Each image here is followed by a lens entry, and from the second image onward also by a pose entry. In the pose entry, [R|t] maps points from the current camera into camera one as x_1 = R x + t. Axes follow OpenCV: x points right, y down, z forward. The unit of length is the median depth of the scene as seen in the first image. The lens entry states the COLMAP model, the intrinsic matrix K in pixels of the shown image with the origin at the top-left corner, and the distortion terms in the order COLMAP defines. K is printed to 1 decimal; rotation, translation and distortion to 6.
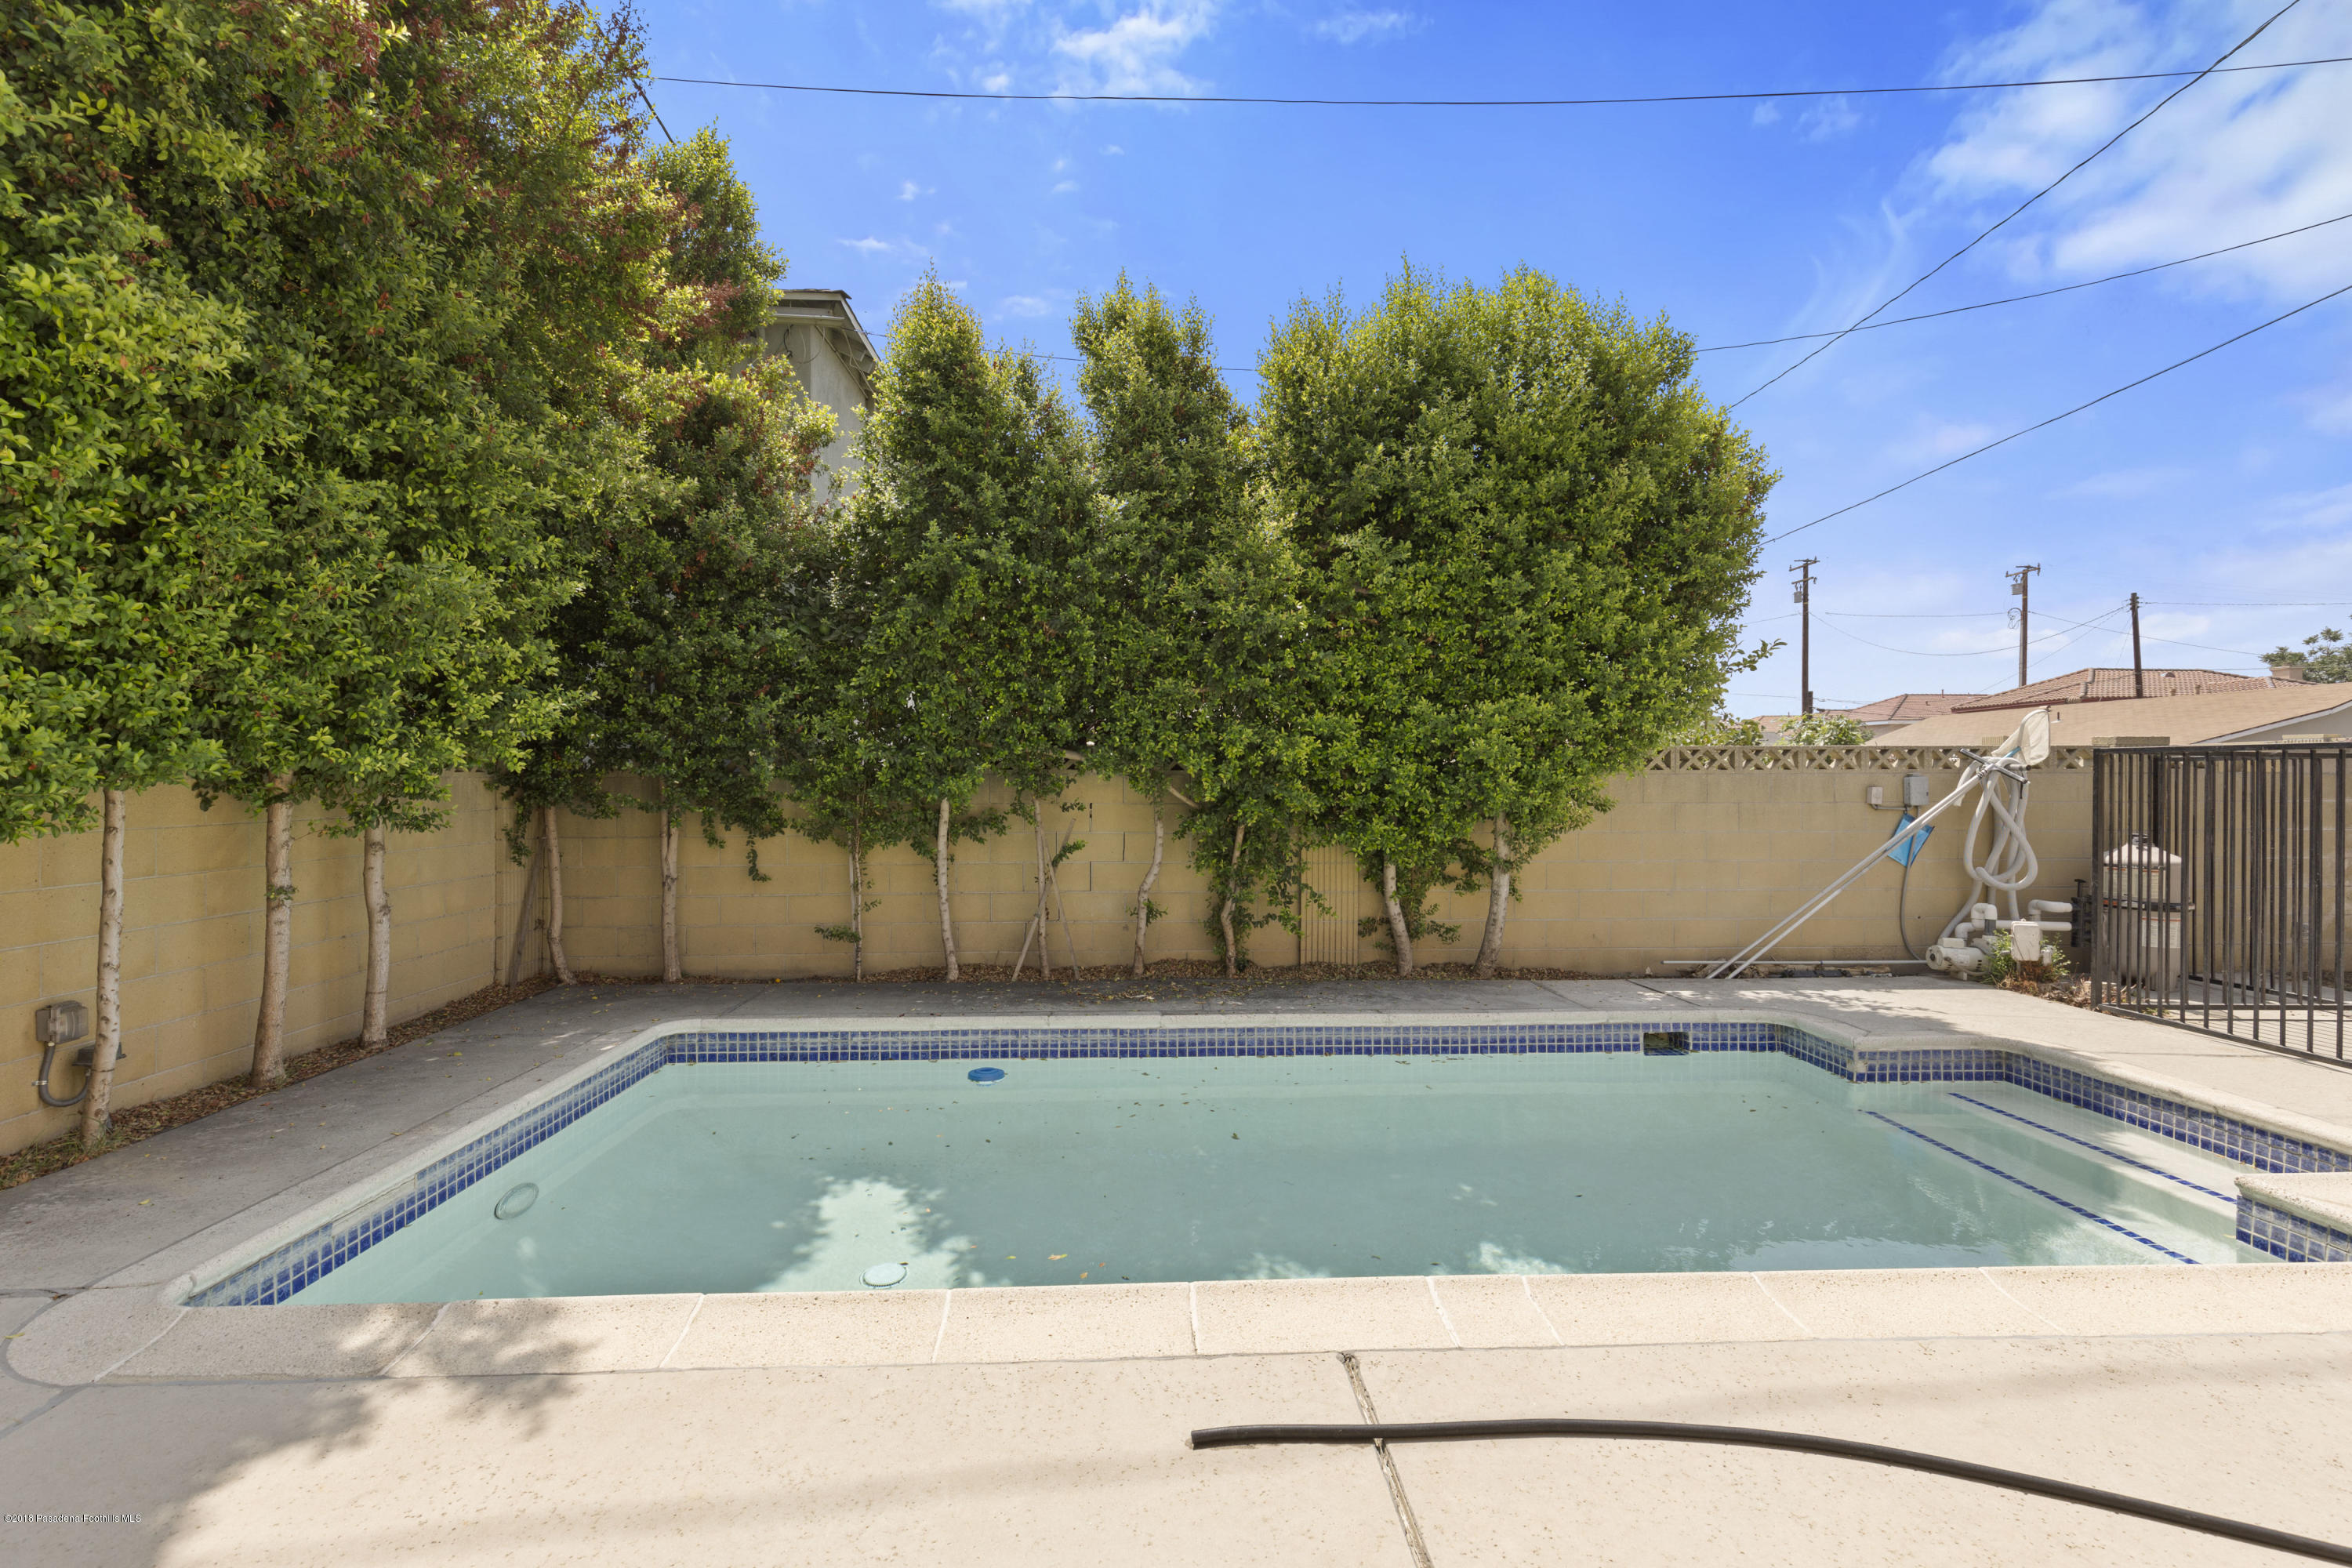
lens RADIAL K [[1063.7, 0, 1158.3], [0, 1063.7, 783.4], [0, 0, 1]] dist [0.011203, -0.001684]
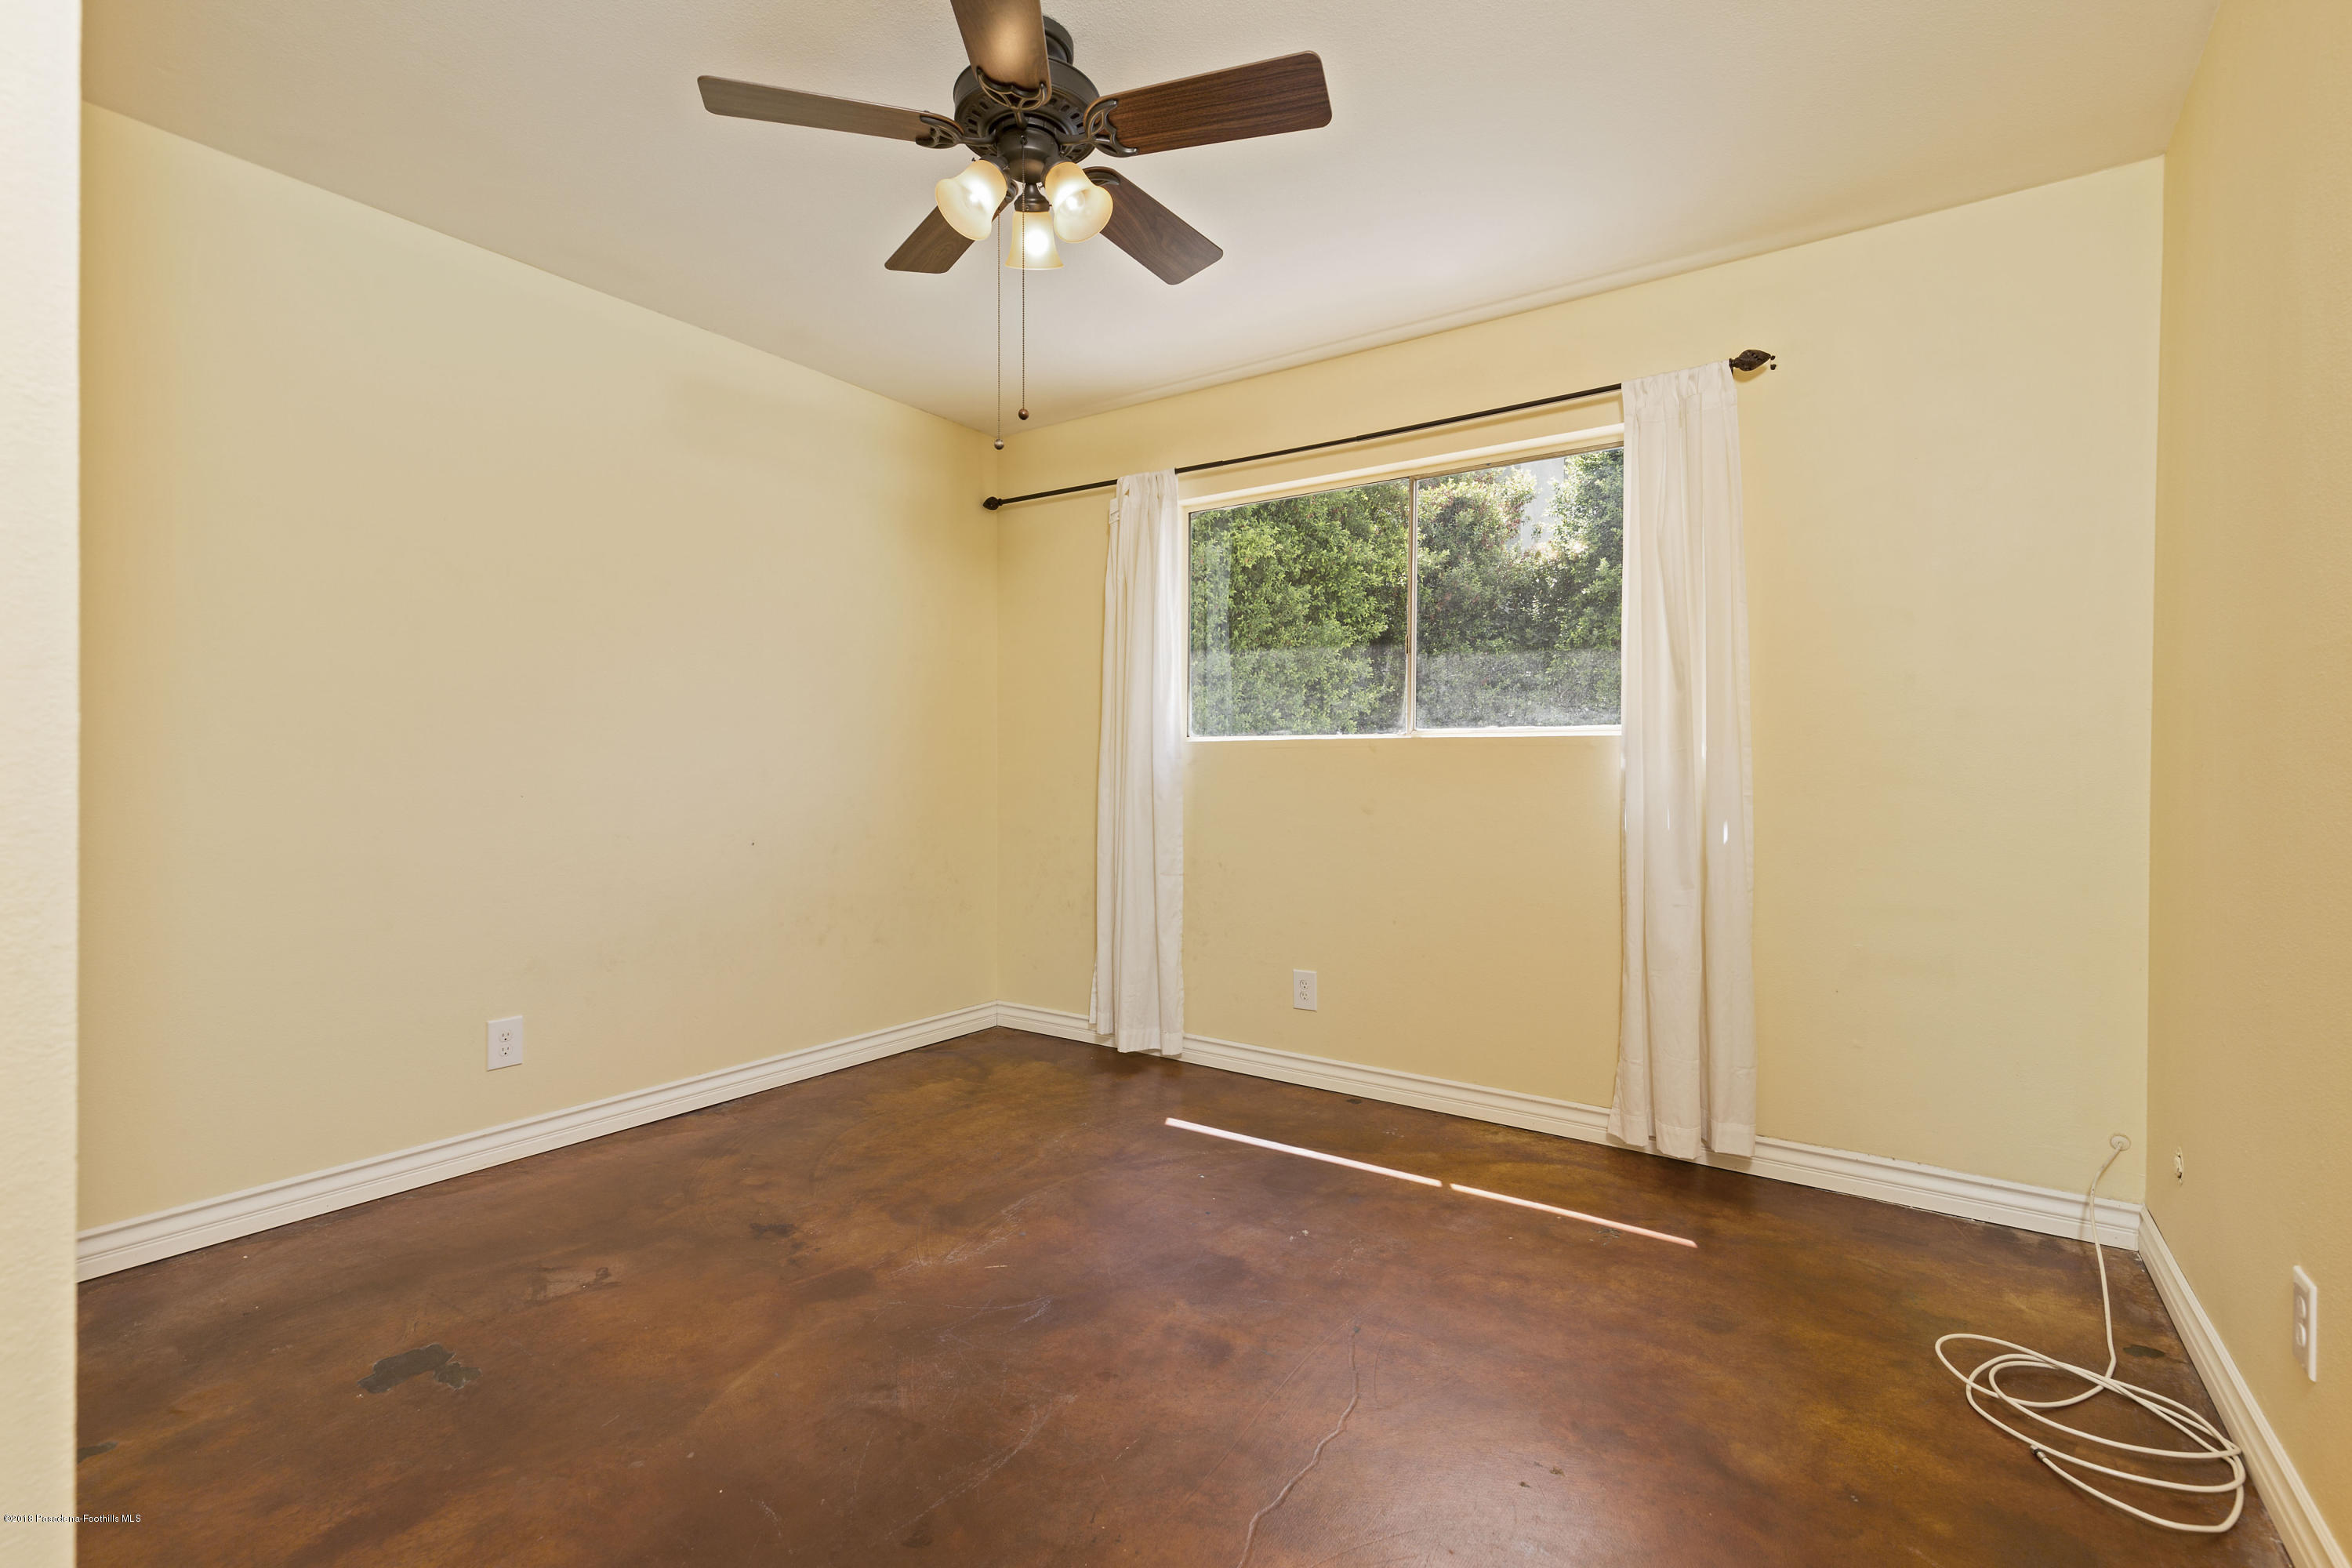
lens RADIAL K [[1063.7, 0, 1152.8], [0, 1063.7, 778.3], [0, 0, 1]] dist [0.011203, -0.001684]
pose [[0.799237, -0.003285, -0.601006, 0.174068], [0.001351, 0.999992, -0.003670, 0.062045], [0.601014, 0.002121, 0.799236, -0.544977]]
